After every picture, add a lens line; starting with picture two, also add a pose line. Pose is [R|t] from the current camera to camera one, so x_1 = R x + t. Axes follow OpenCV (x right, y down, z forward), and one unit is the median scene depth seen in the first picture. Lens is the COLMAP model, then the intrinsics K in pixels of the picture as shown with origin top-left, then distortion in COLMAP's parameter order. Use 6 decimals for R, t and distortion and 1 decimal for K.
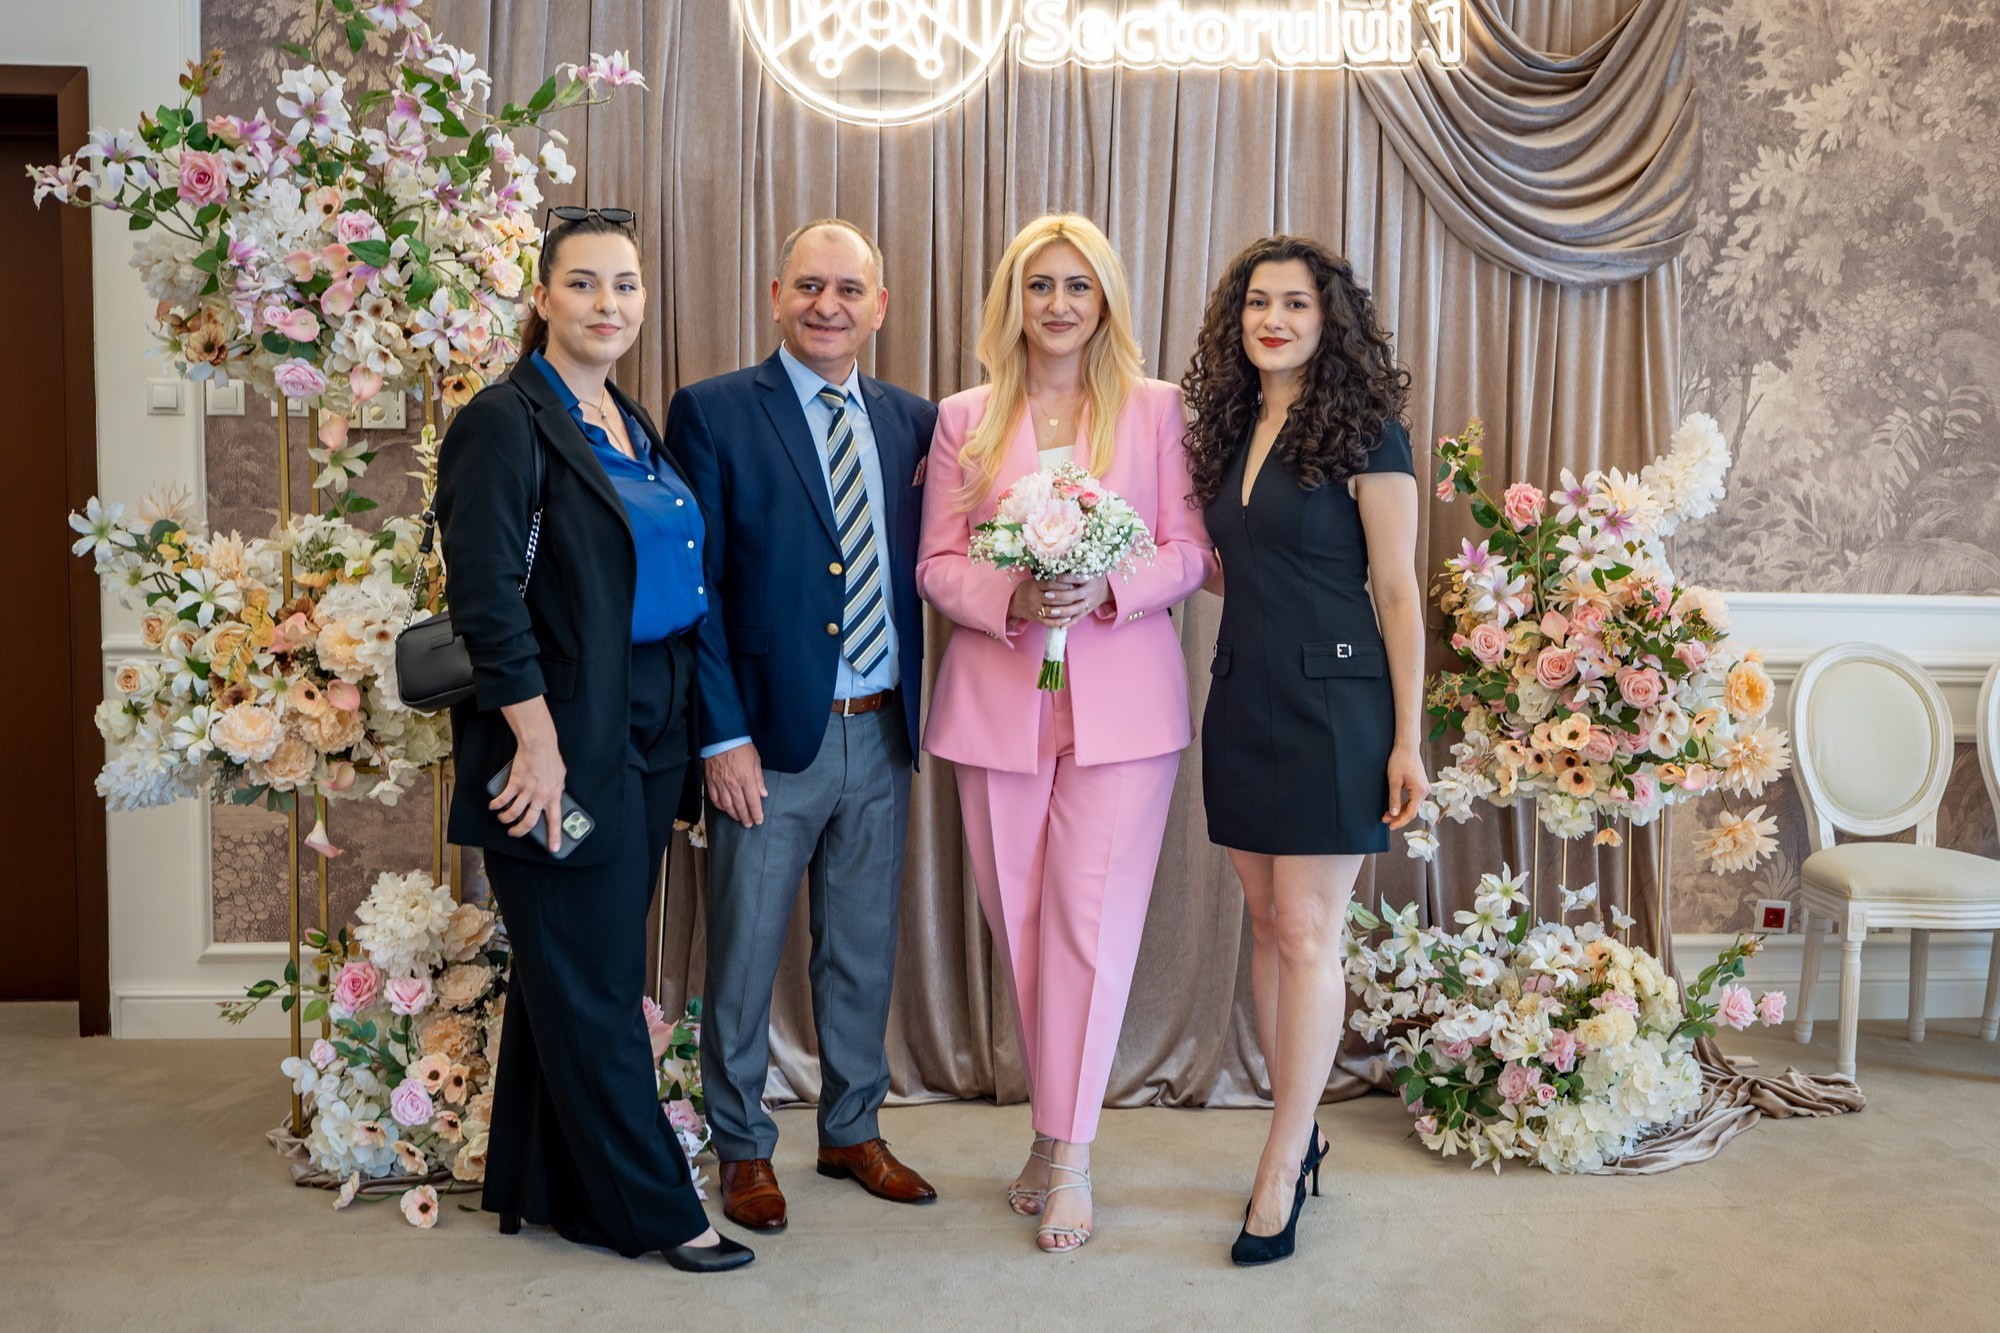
lens RADIAL K [[2069.4, 0, 1020.0], [0, 2069.4, 688.3], [0, 0, 1]] dist [-0.030911, 0.000000]
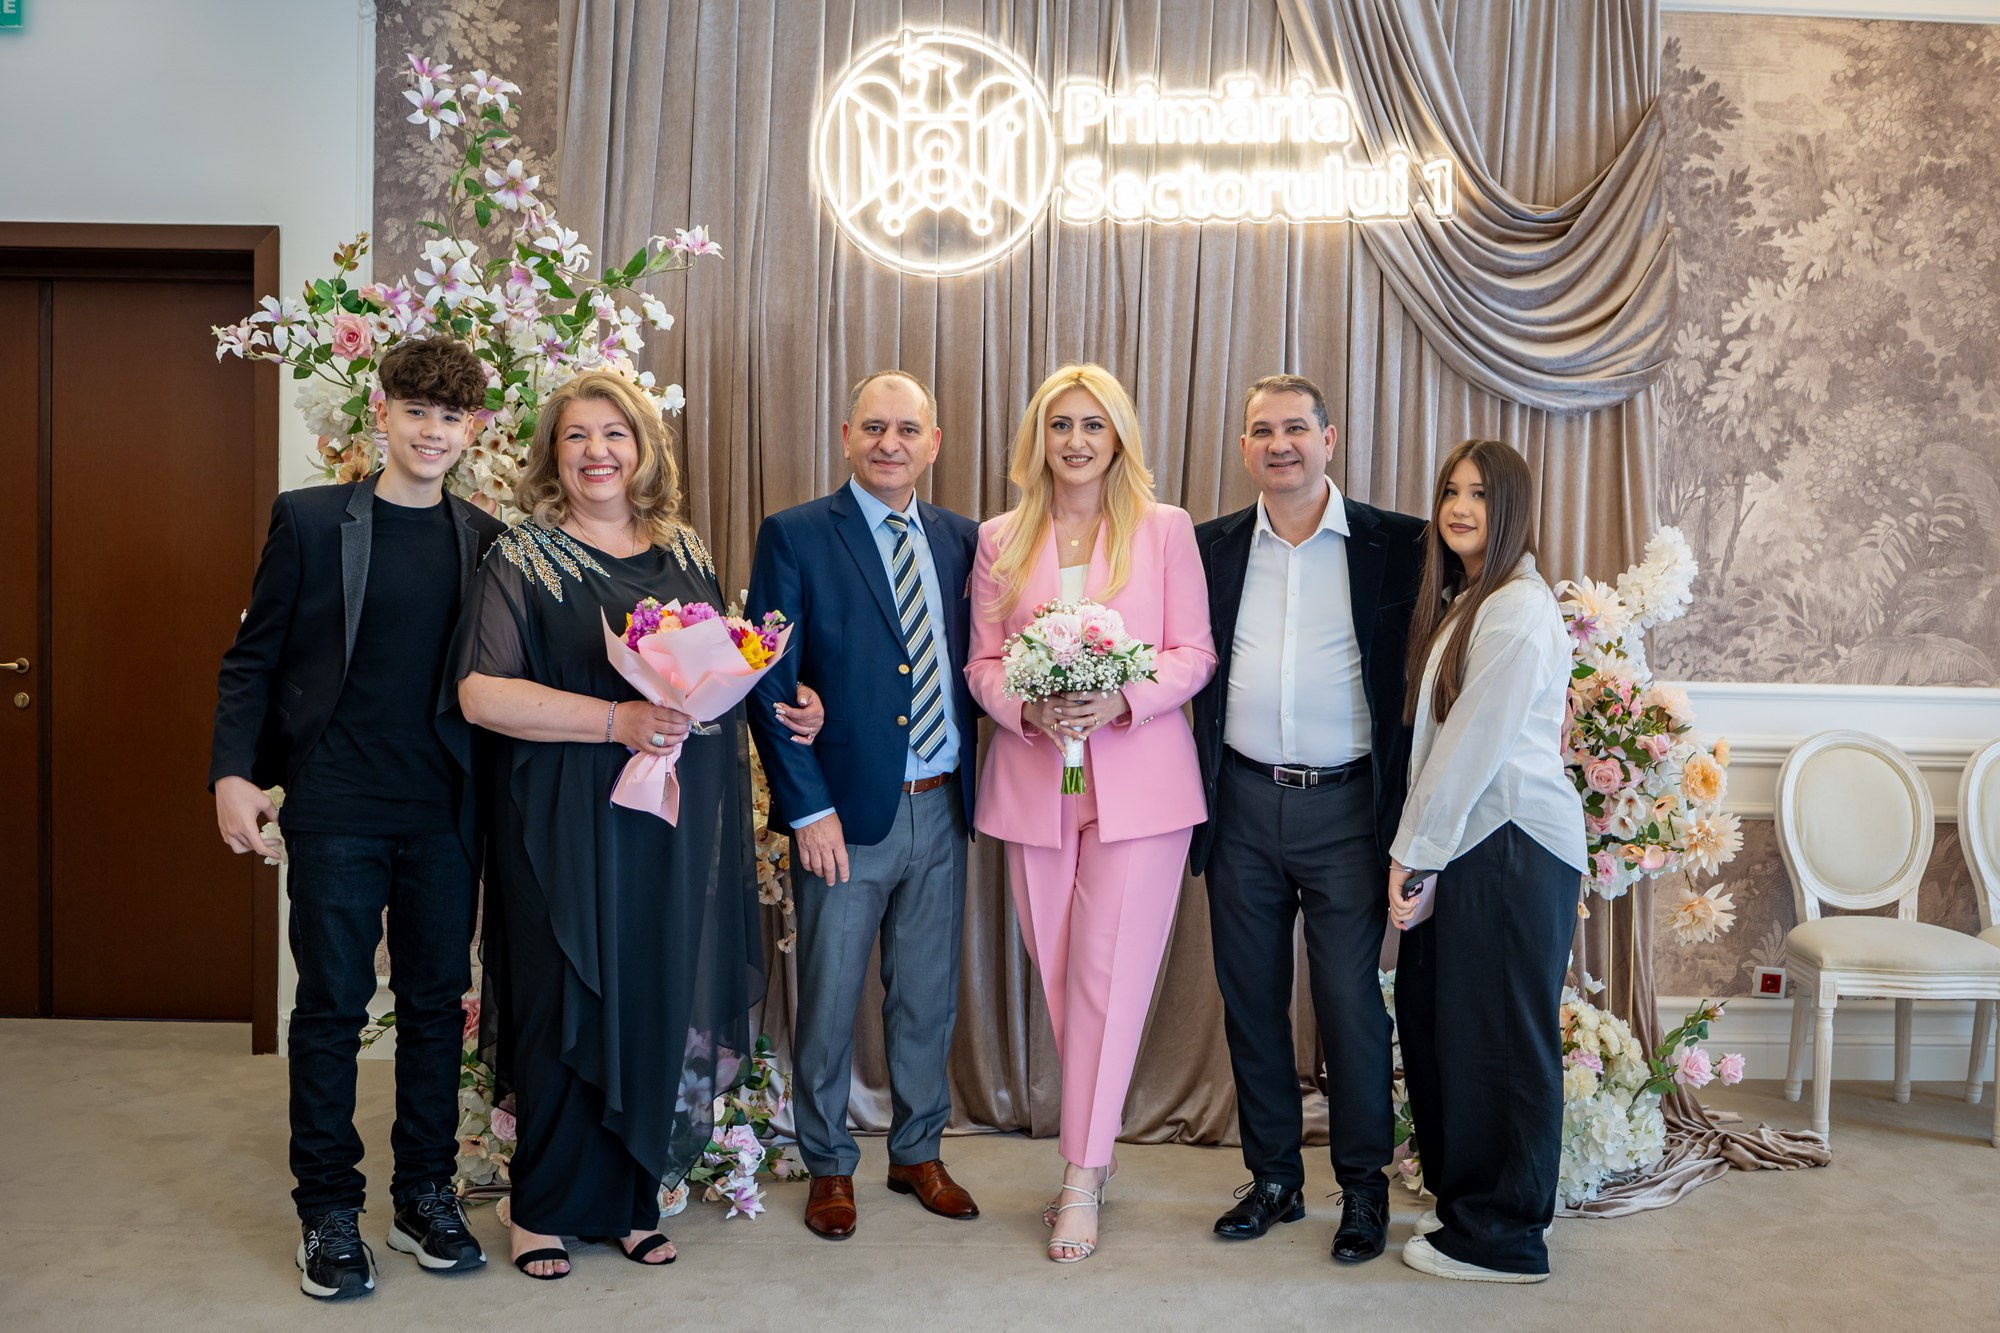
lens RADIAL K [[1974.7, 0, 1025.0], [0, 1974.7, 645.3], [0, 0, 1]] dist [-0.031675, 0.000000]
pose [[0.996391, 0.008008, -0.084507, 0.075563], [-0.011791, 0.998946, -0.044354, -0.018937], [0.084063, 0.045190, 0.995435, -0.081813]]
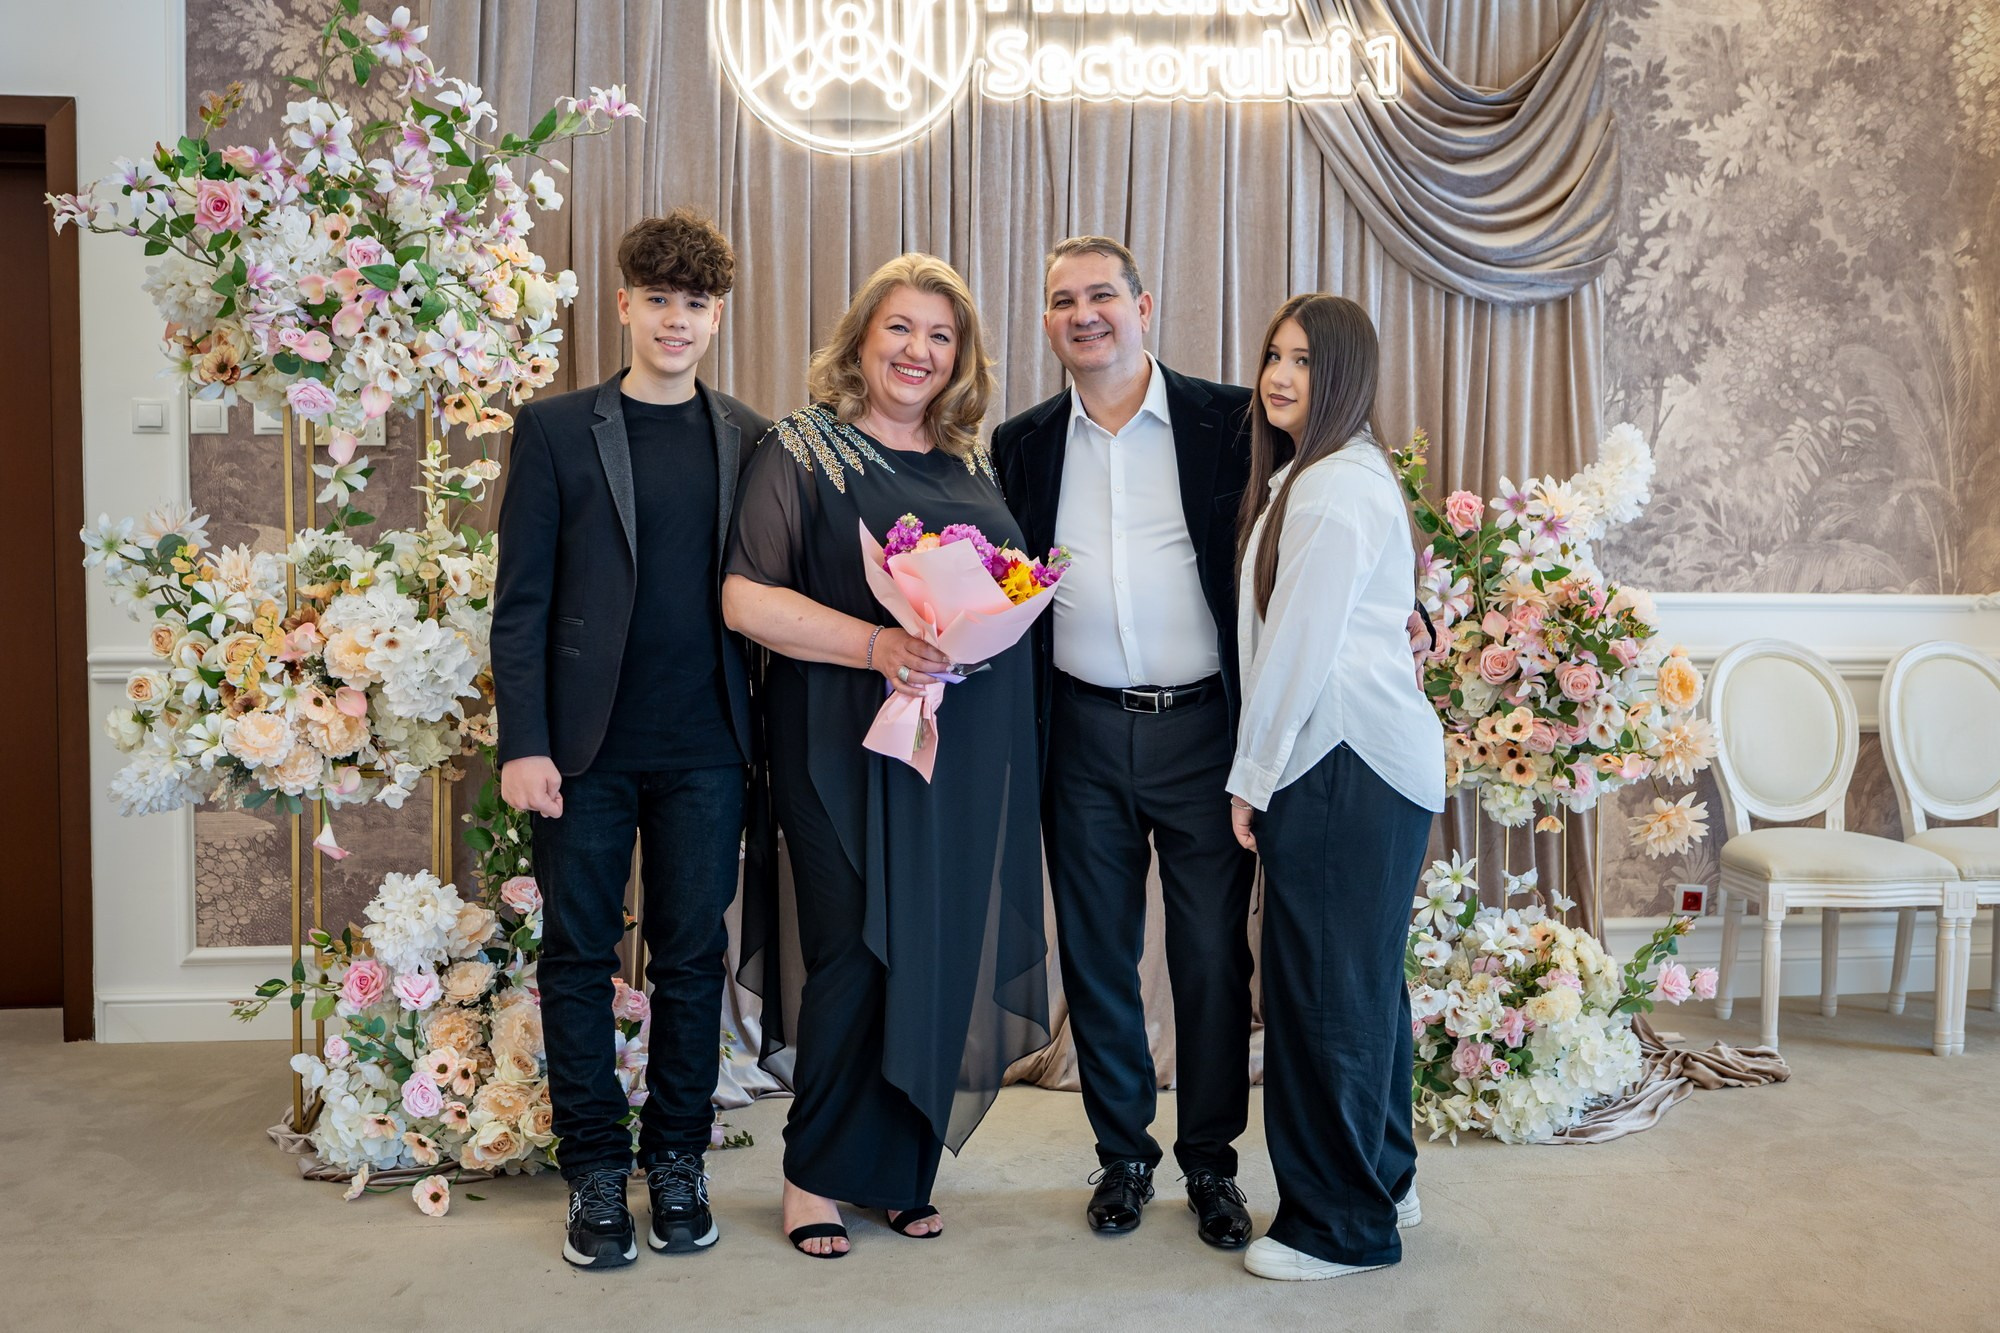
lens RADIAL K [[2038.3, 0, 984.8], [0, 2038.3, 645.3], [0, 0, 1]] dist [-0.031092, 0.000000]
pose [[0.999063, -0.009617, 0.042186, -0.046202], [0.010693, 0.999622, -0.025342, 0.003742], [-0.041927, 0.025769, 0.998788, -0.029729]]
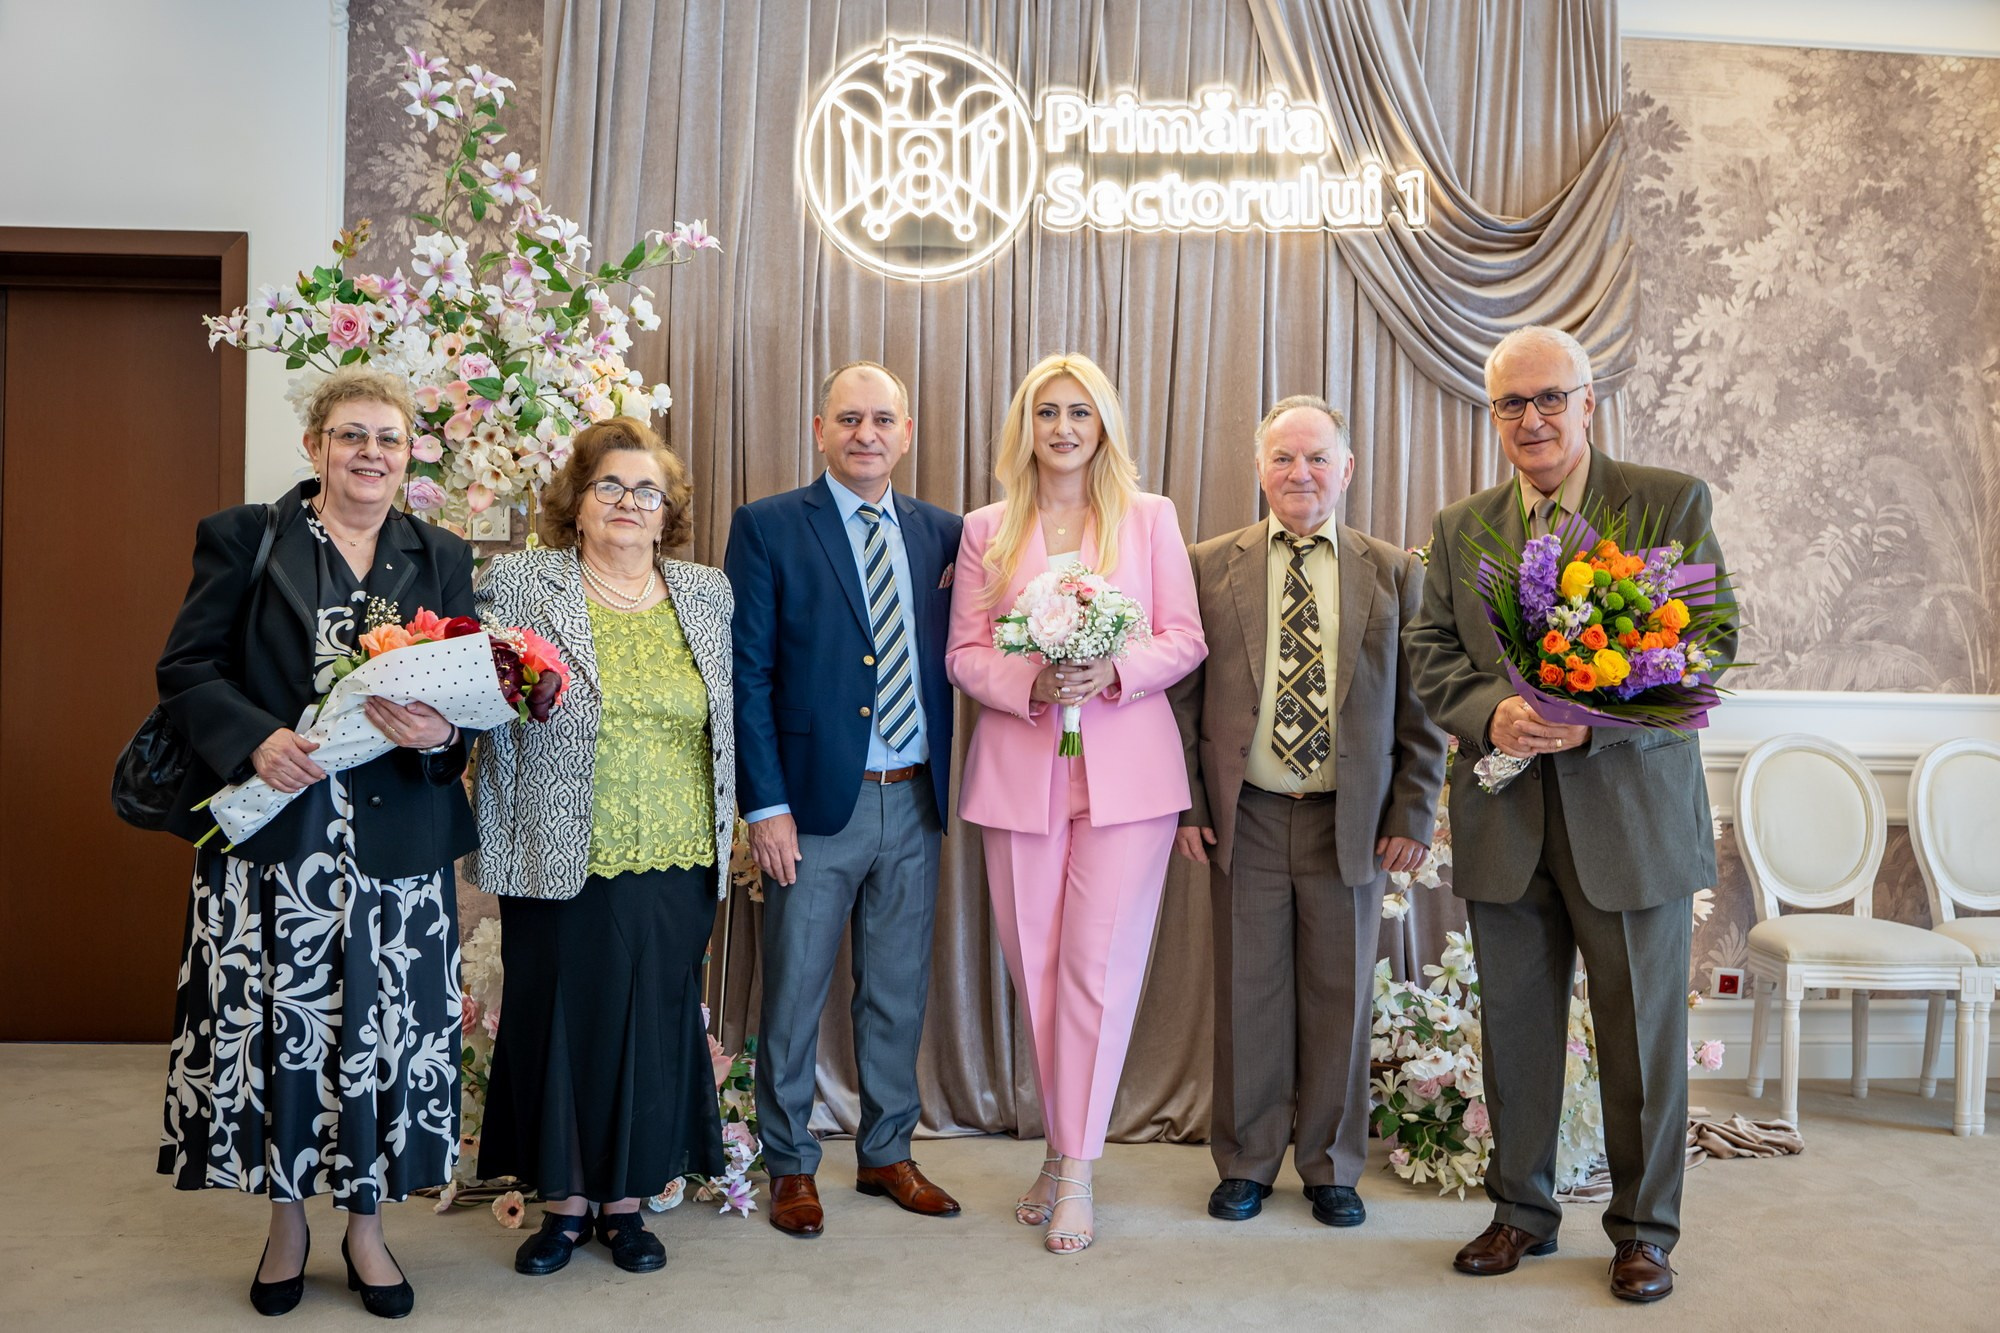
lens RADIAL K [[1974.7, 0, 1005.8], [0, 1974.7, 650.4], [0, 0, 1]] dist [-0.031675, 0.000000]
pose [[0.999439, 0.003145, -0.033349, 0.017383], [-0.005719, 0.996986, -0.077366, 0.020623], [0.033005, 0.077513, 0.996445, -0.088986]]
